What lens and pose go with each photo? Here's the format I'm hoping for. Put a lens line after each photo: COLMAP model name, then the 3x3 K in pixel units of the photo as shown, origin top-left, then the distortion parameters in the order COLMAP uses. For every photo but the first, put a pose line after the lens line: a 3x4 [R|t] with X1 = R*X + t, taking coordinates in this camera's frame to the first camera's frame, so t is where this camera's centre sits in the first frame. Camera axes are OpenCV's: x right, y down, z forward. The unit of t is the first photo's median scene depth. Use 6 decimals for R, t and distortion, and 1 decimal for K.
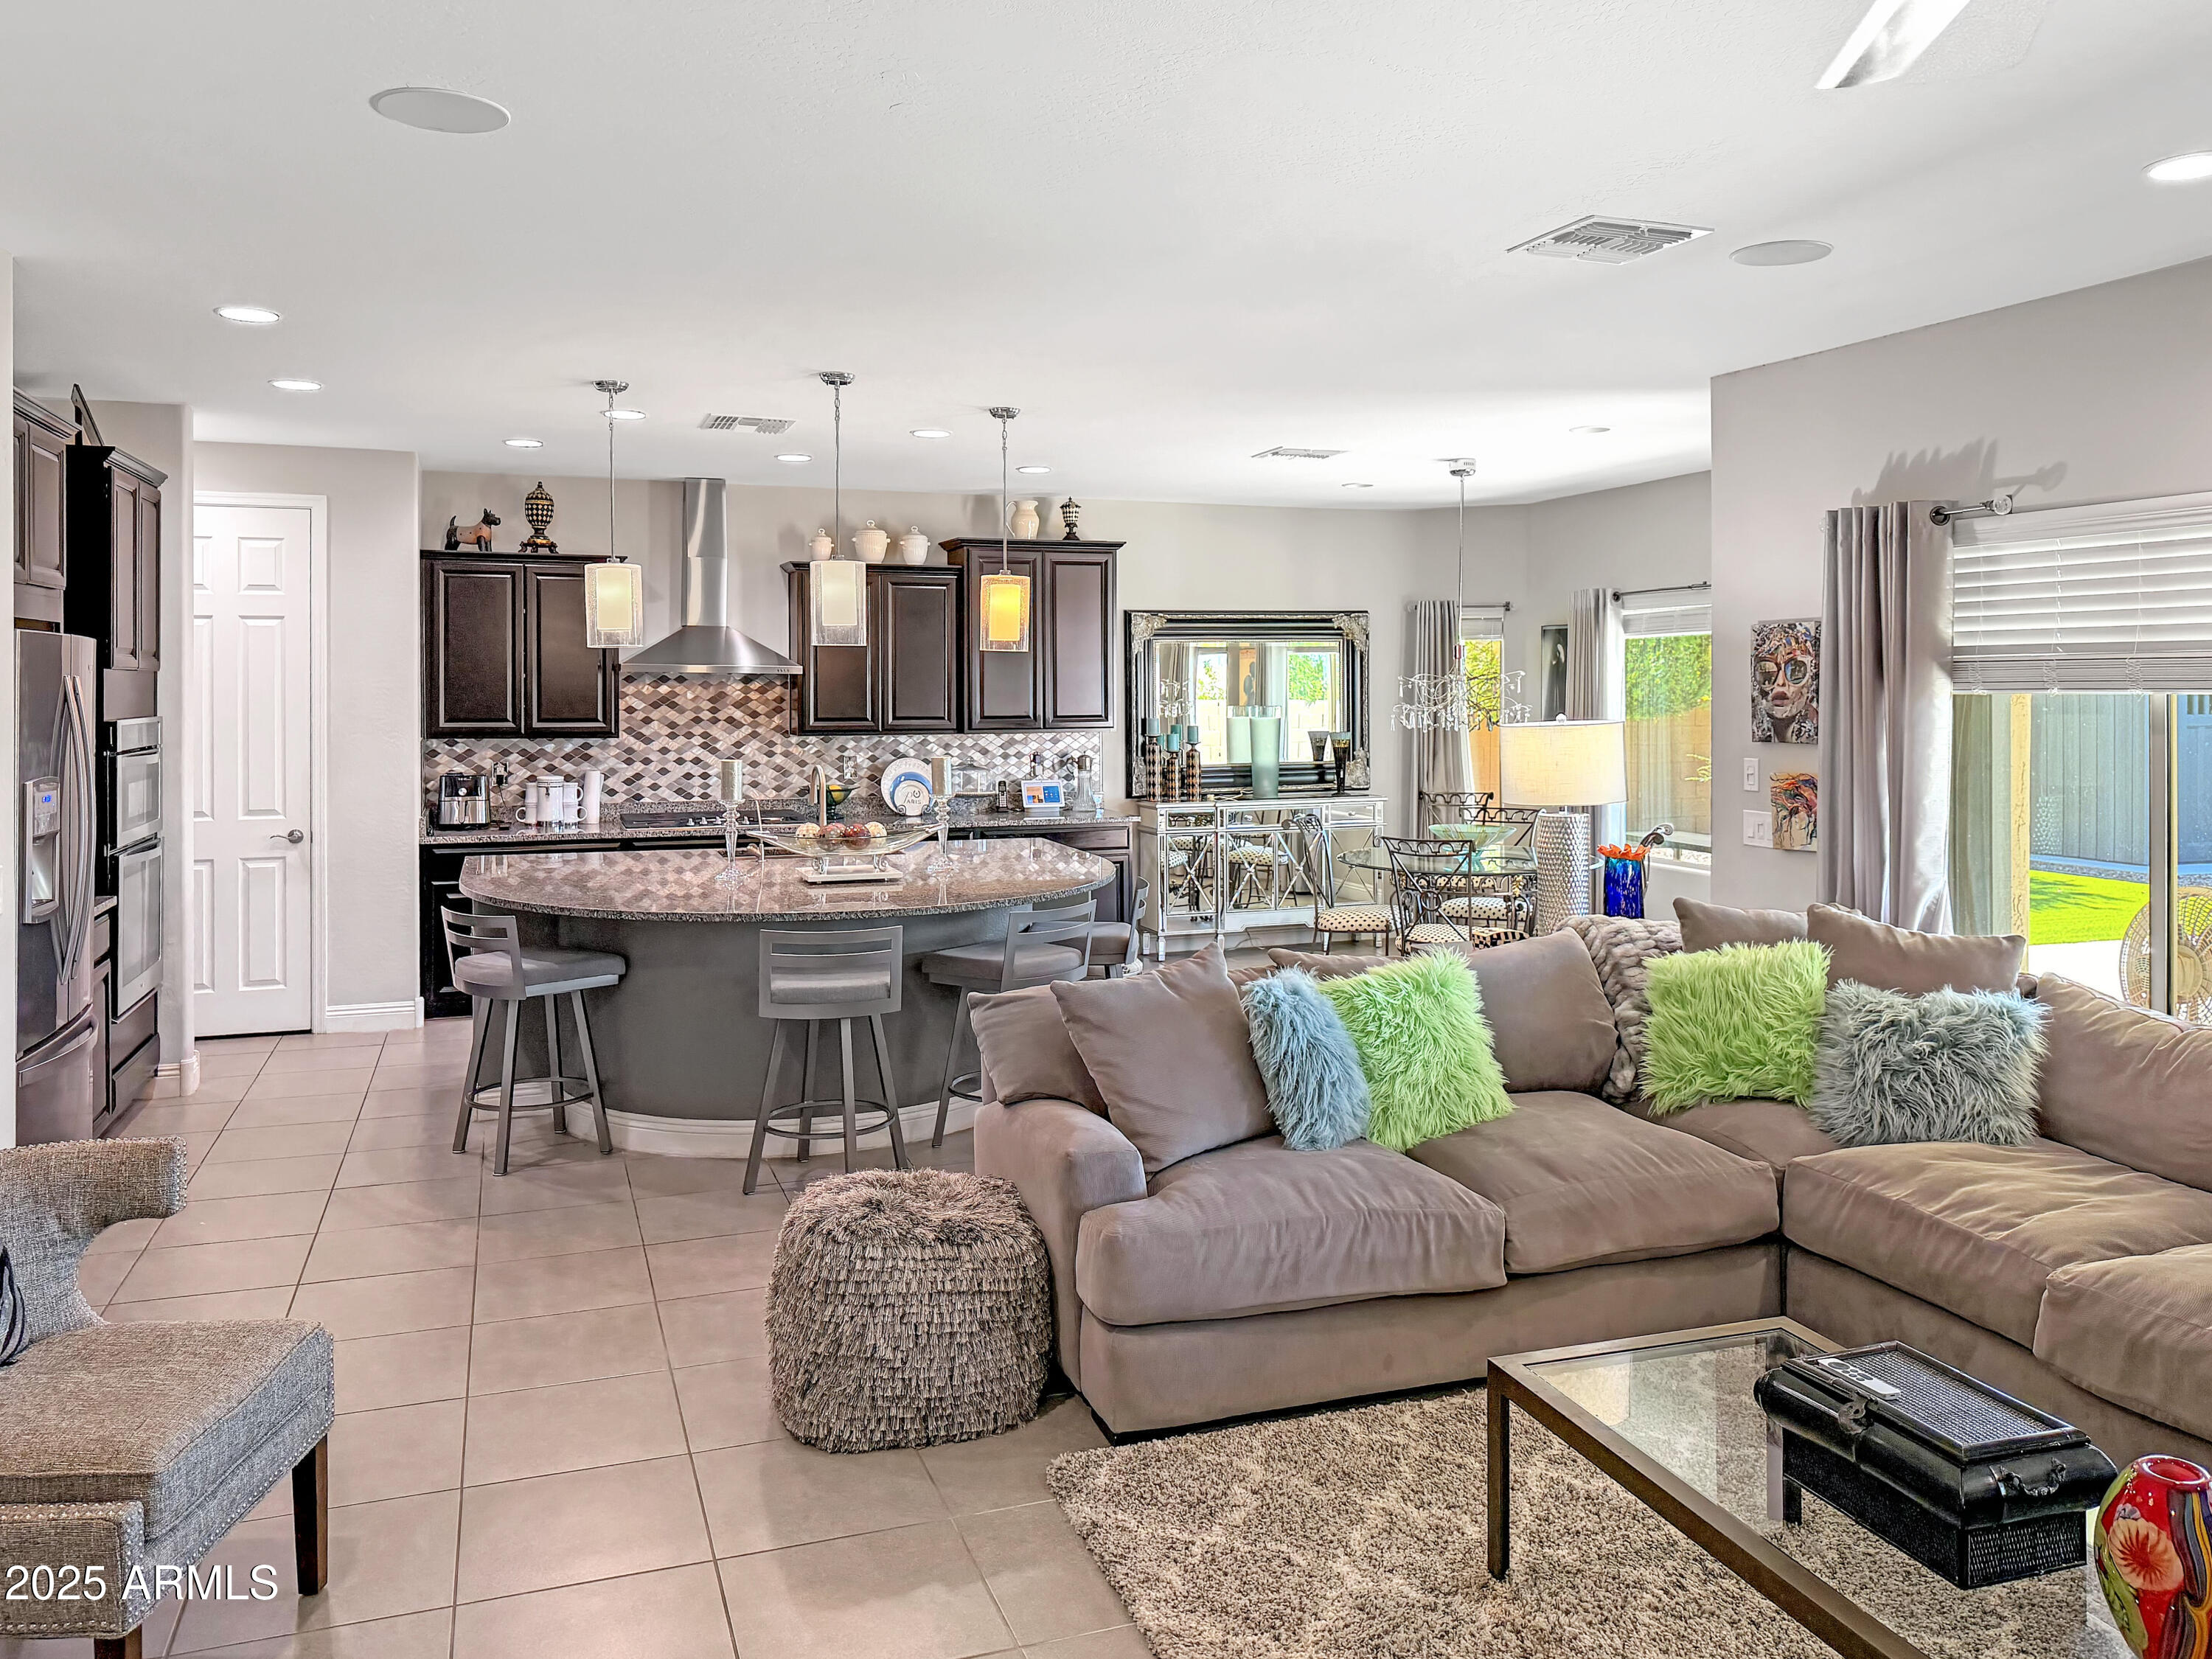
lens RADIAL K [[1608.4, 0, 1103.6], [0, 1608.4, 733.8], [0, 0, 1]] dist [0.137056, -0.194824]
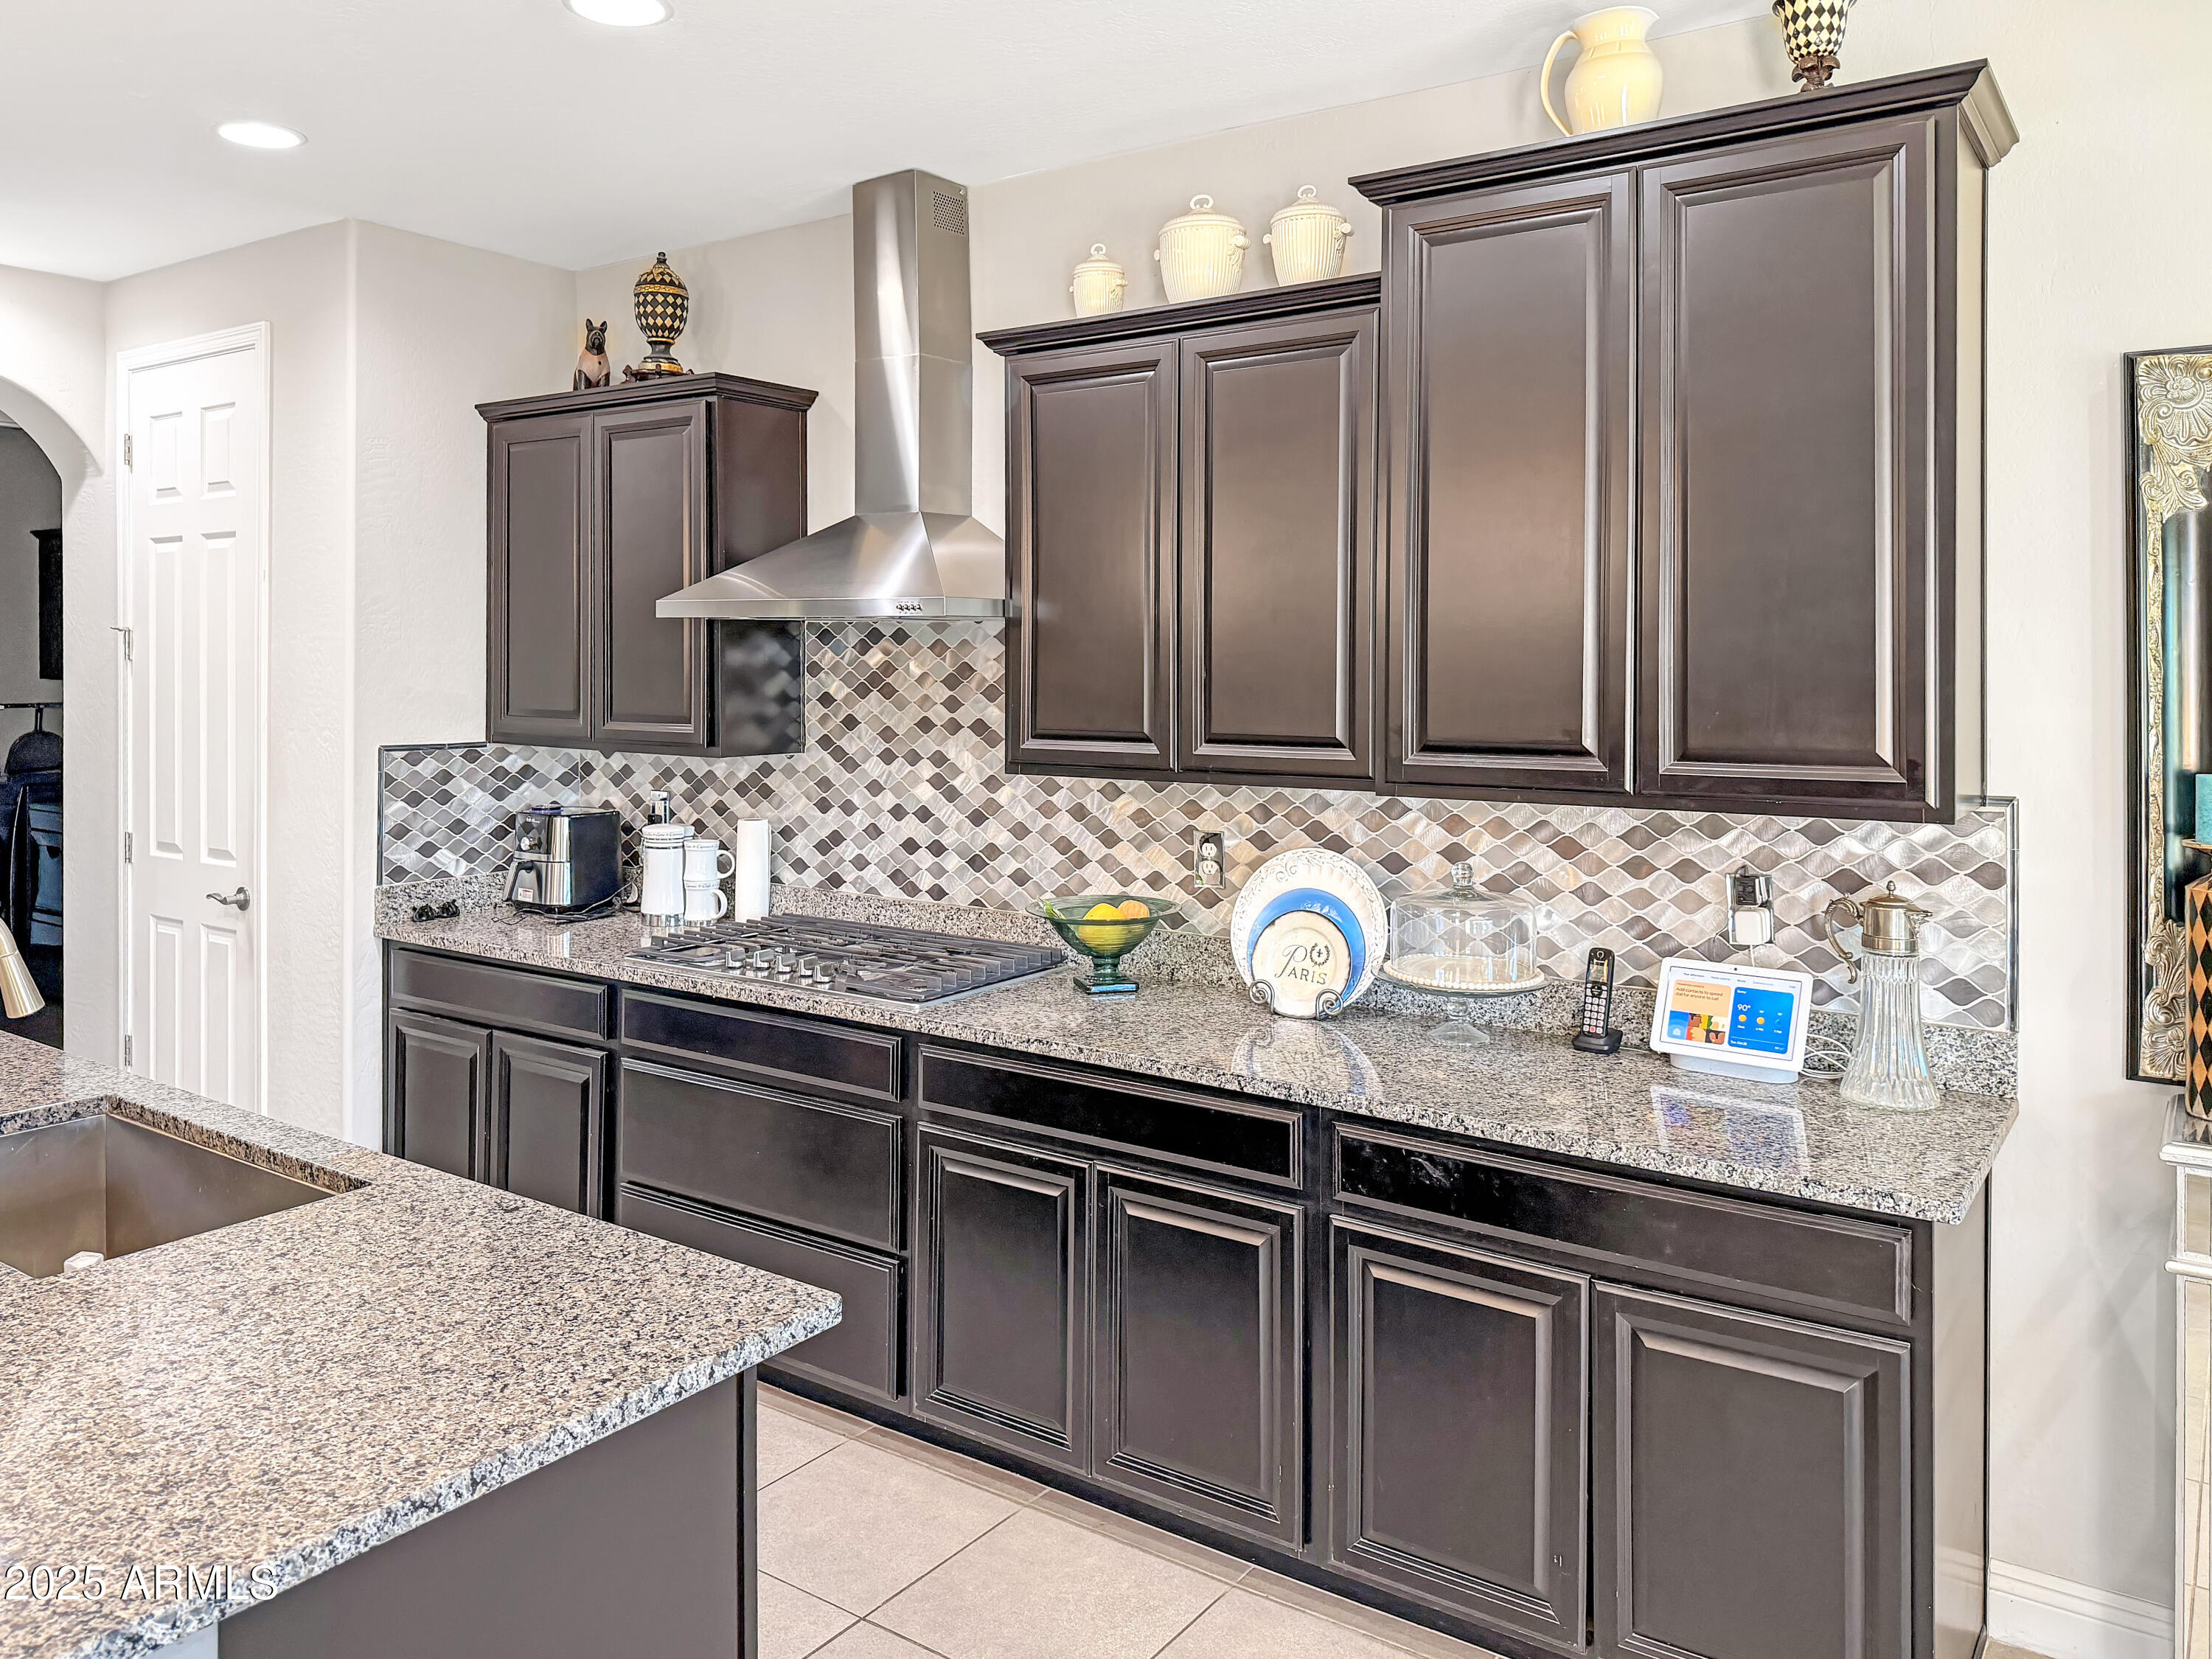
lens RADIAL K [[1562.0, 0, 1122.2], [0, 1562.0, 710.4], [0, 0, 1]] dist [0.102356, -0.154376]
pose [[0.574651, 0.022500, -0.818089, 0.139525], [-0.032702, 0.999455, 0.004516, -0.016089], [0.817745, 0.024158, 0.575073, 0.782389]]
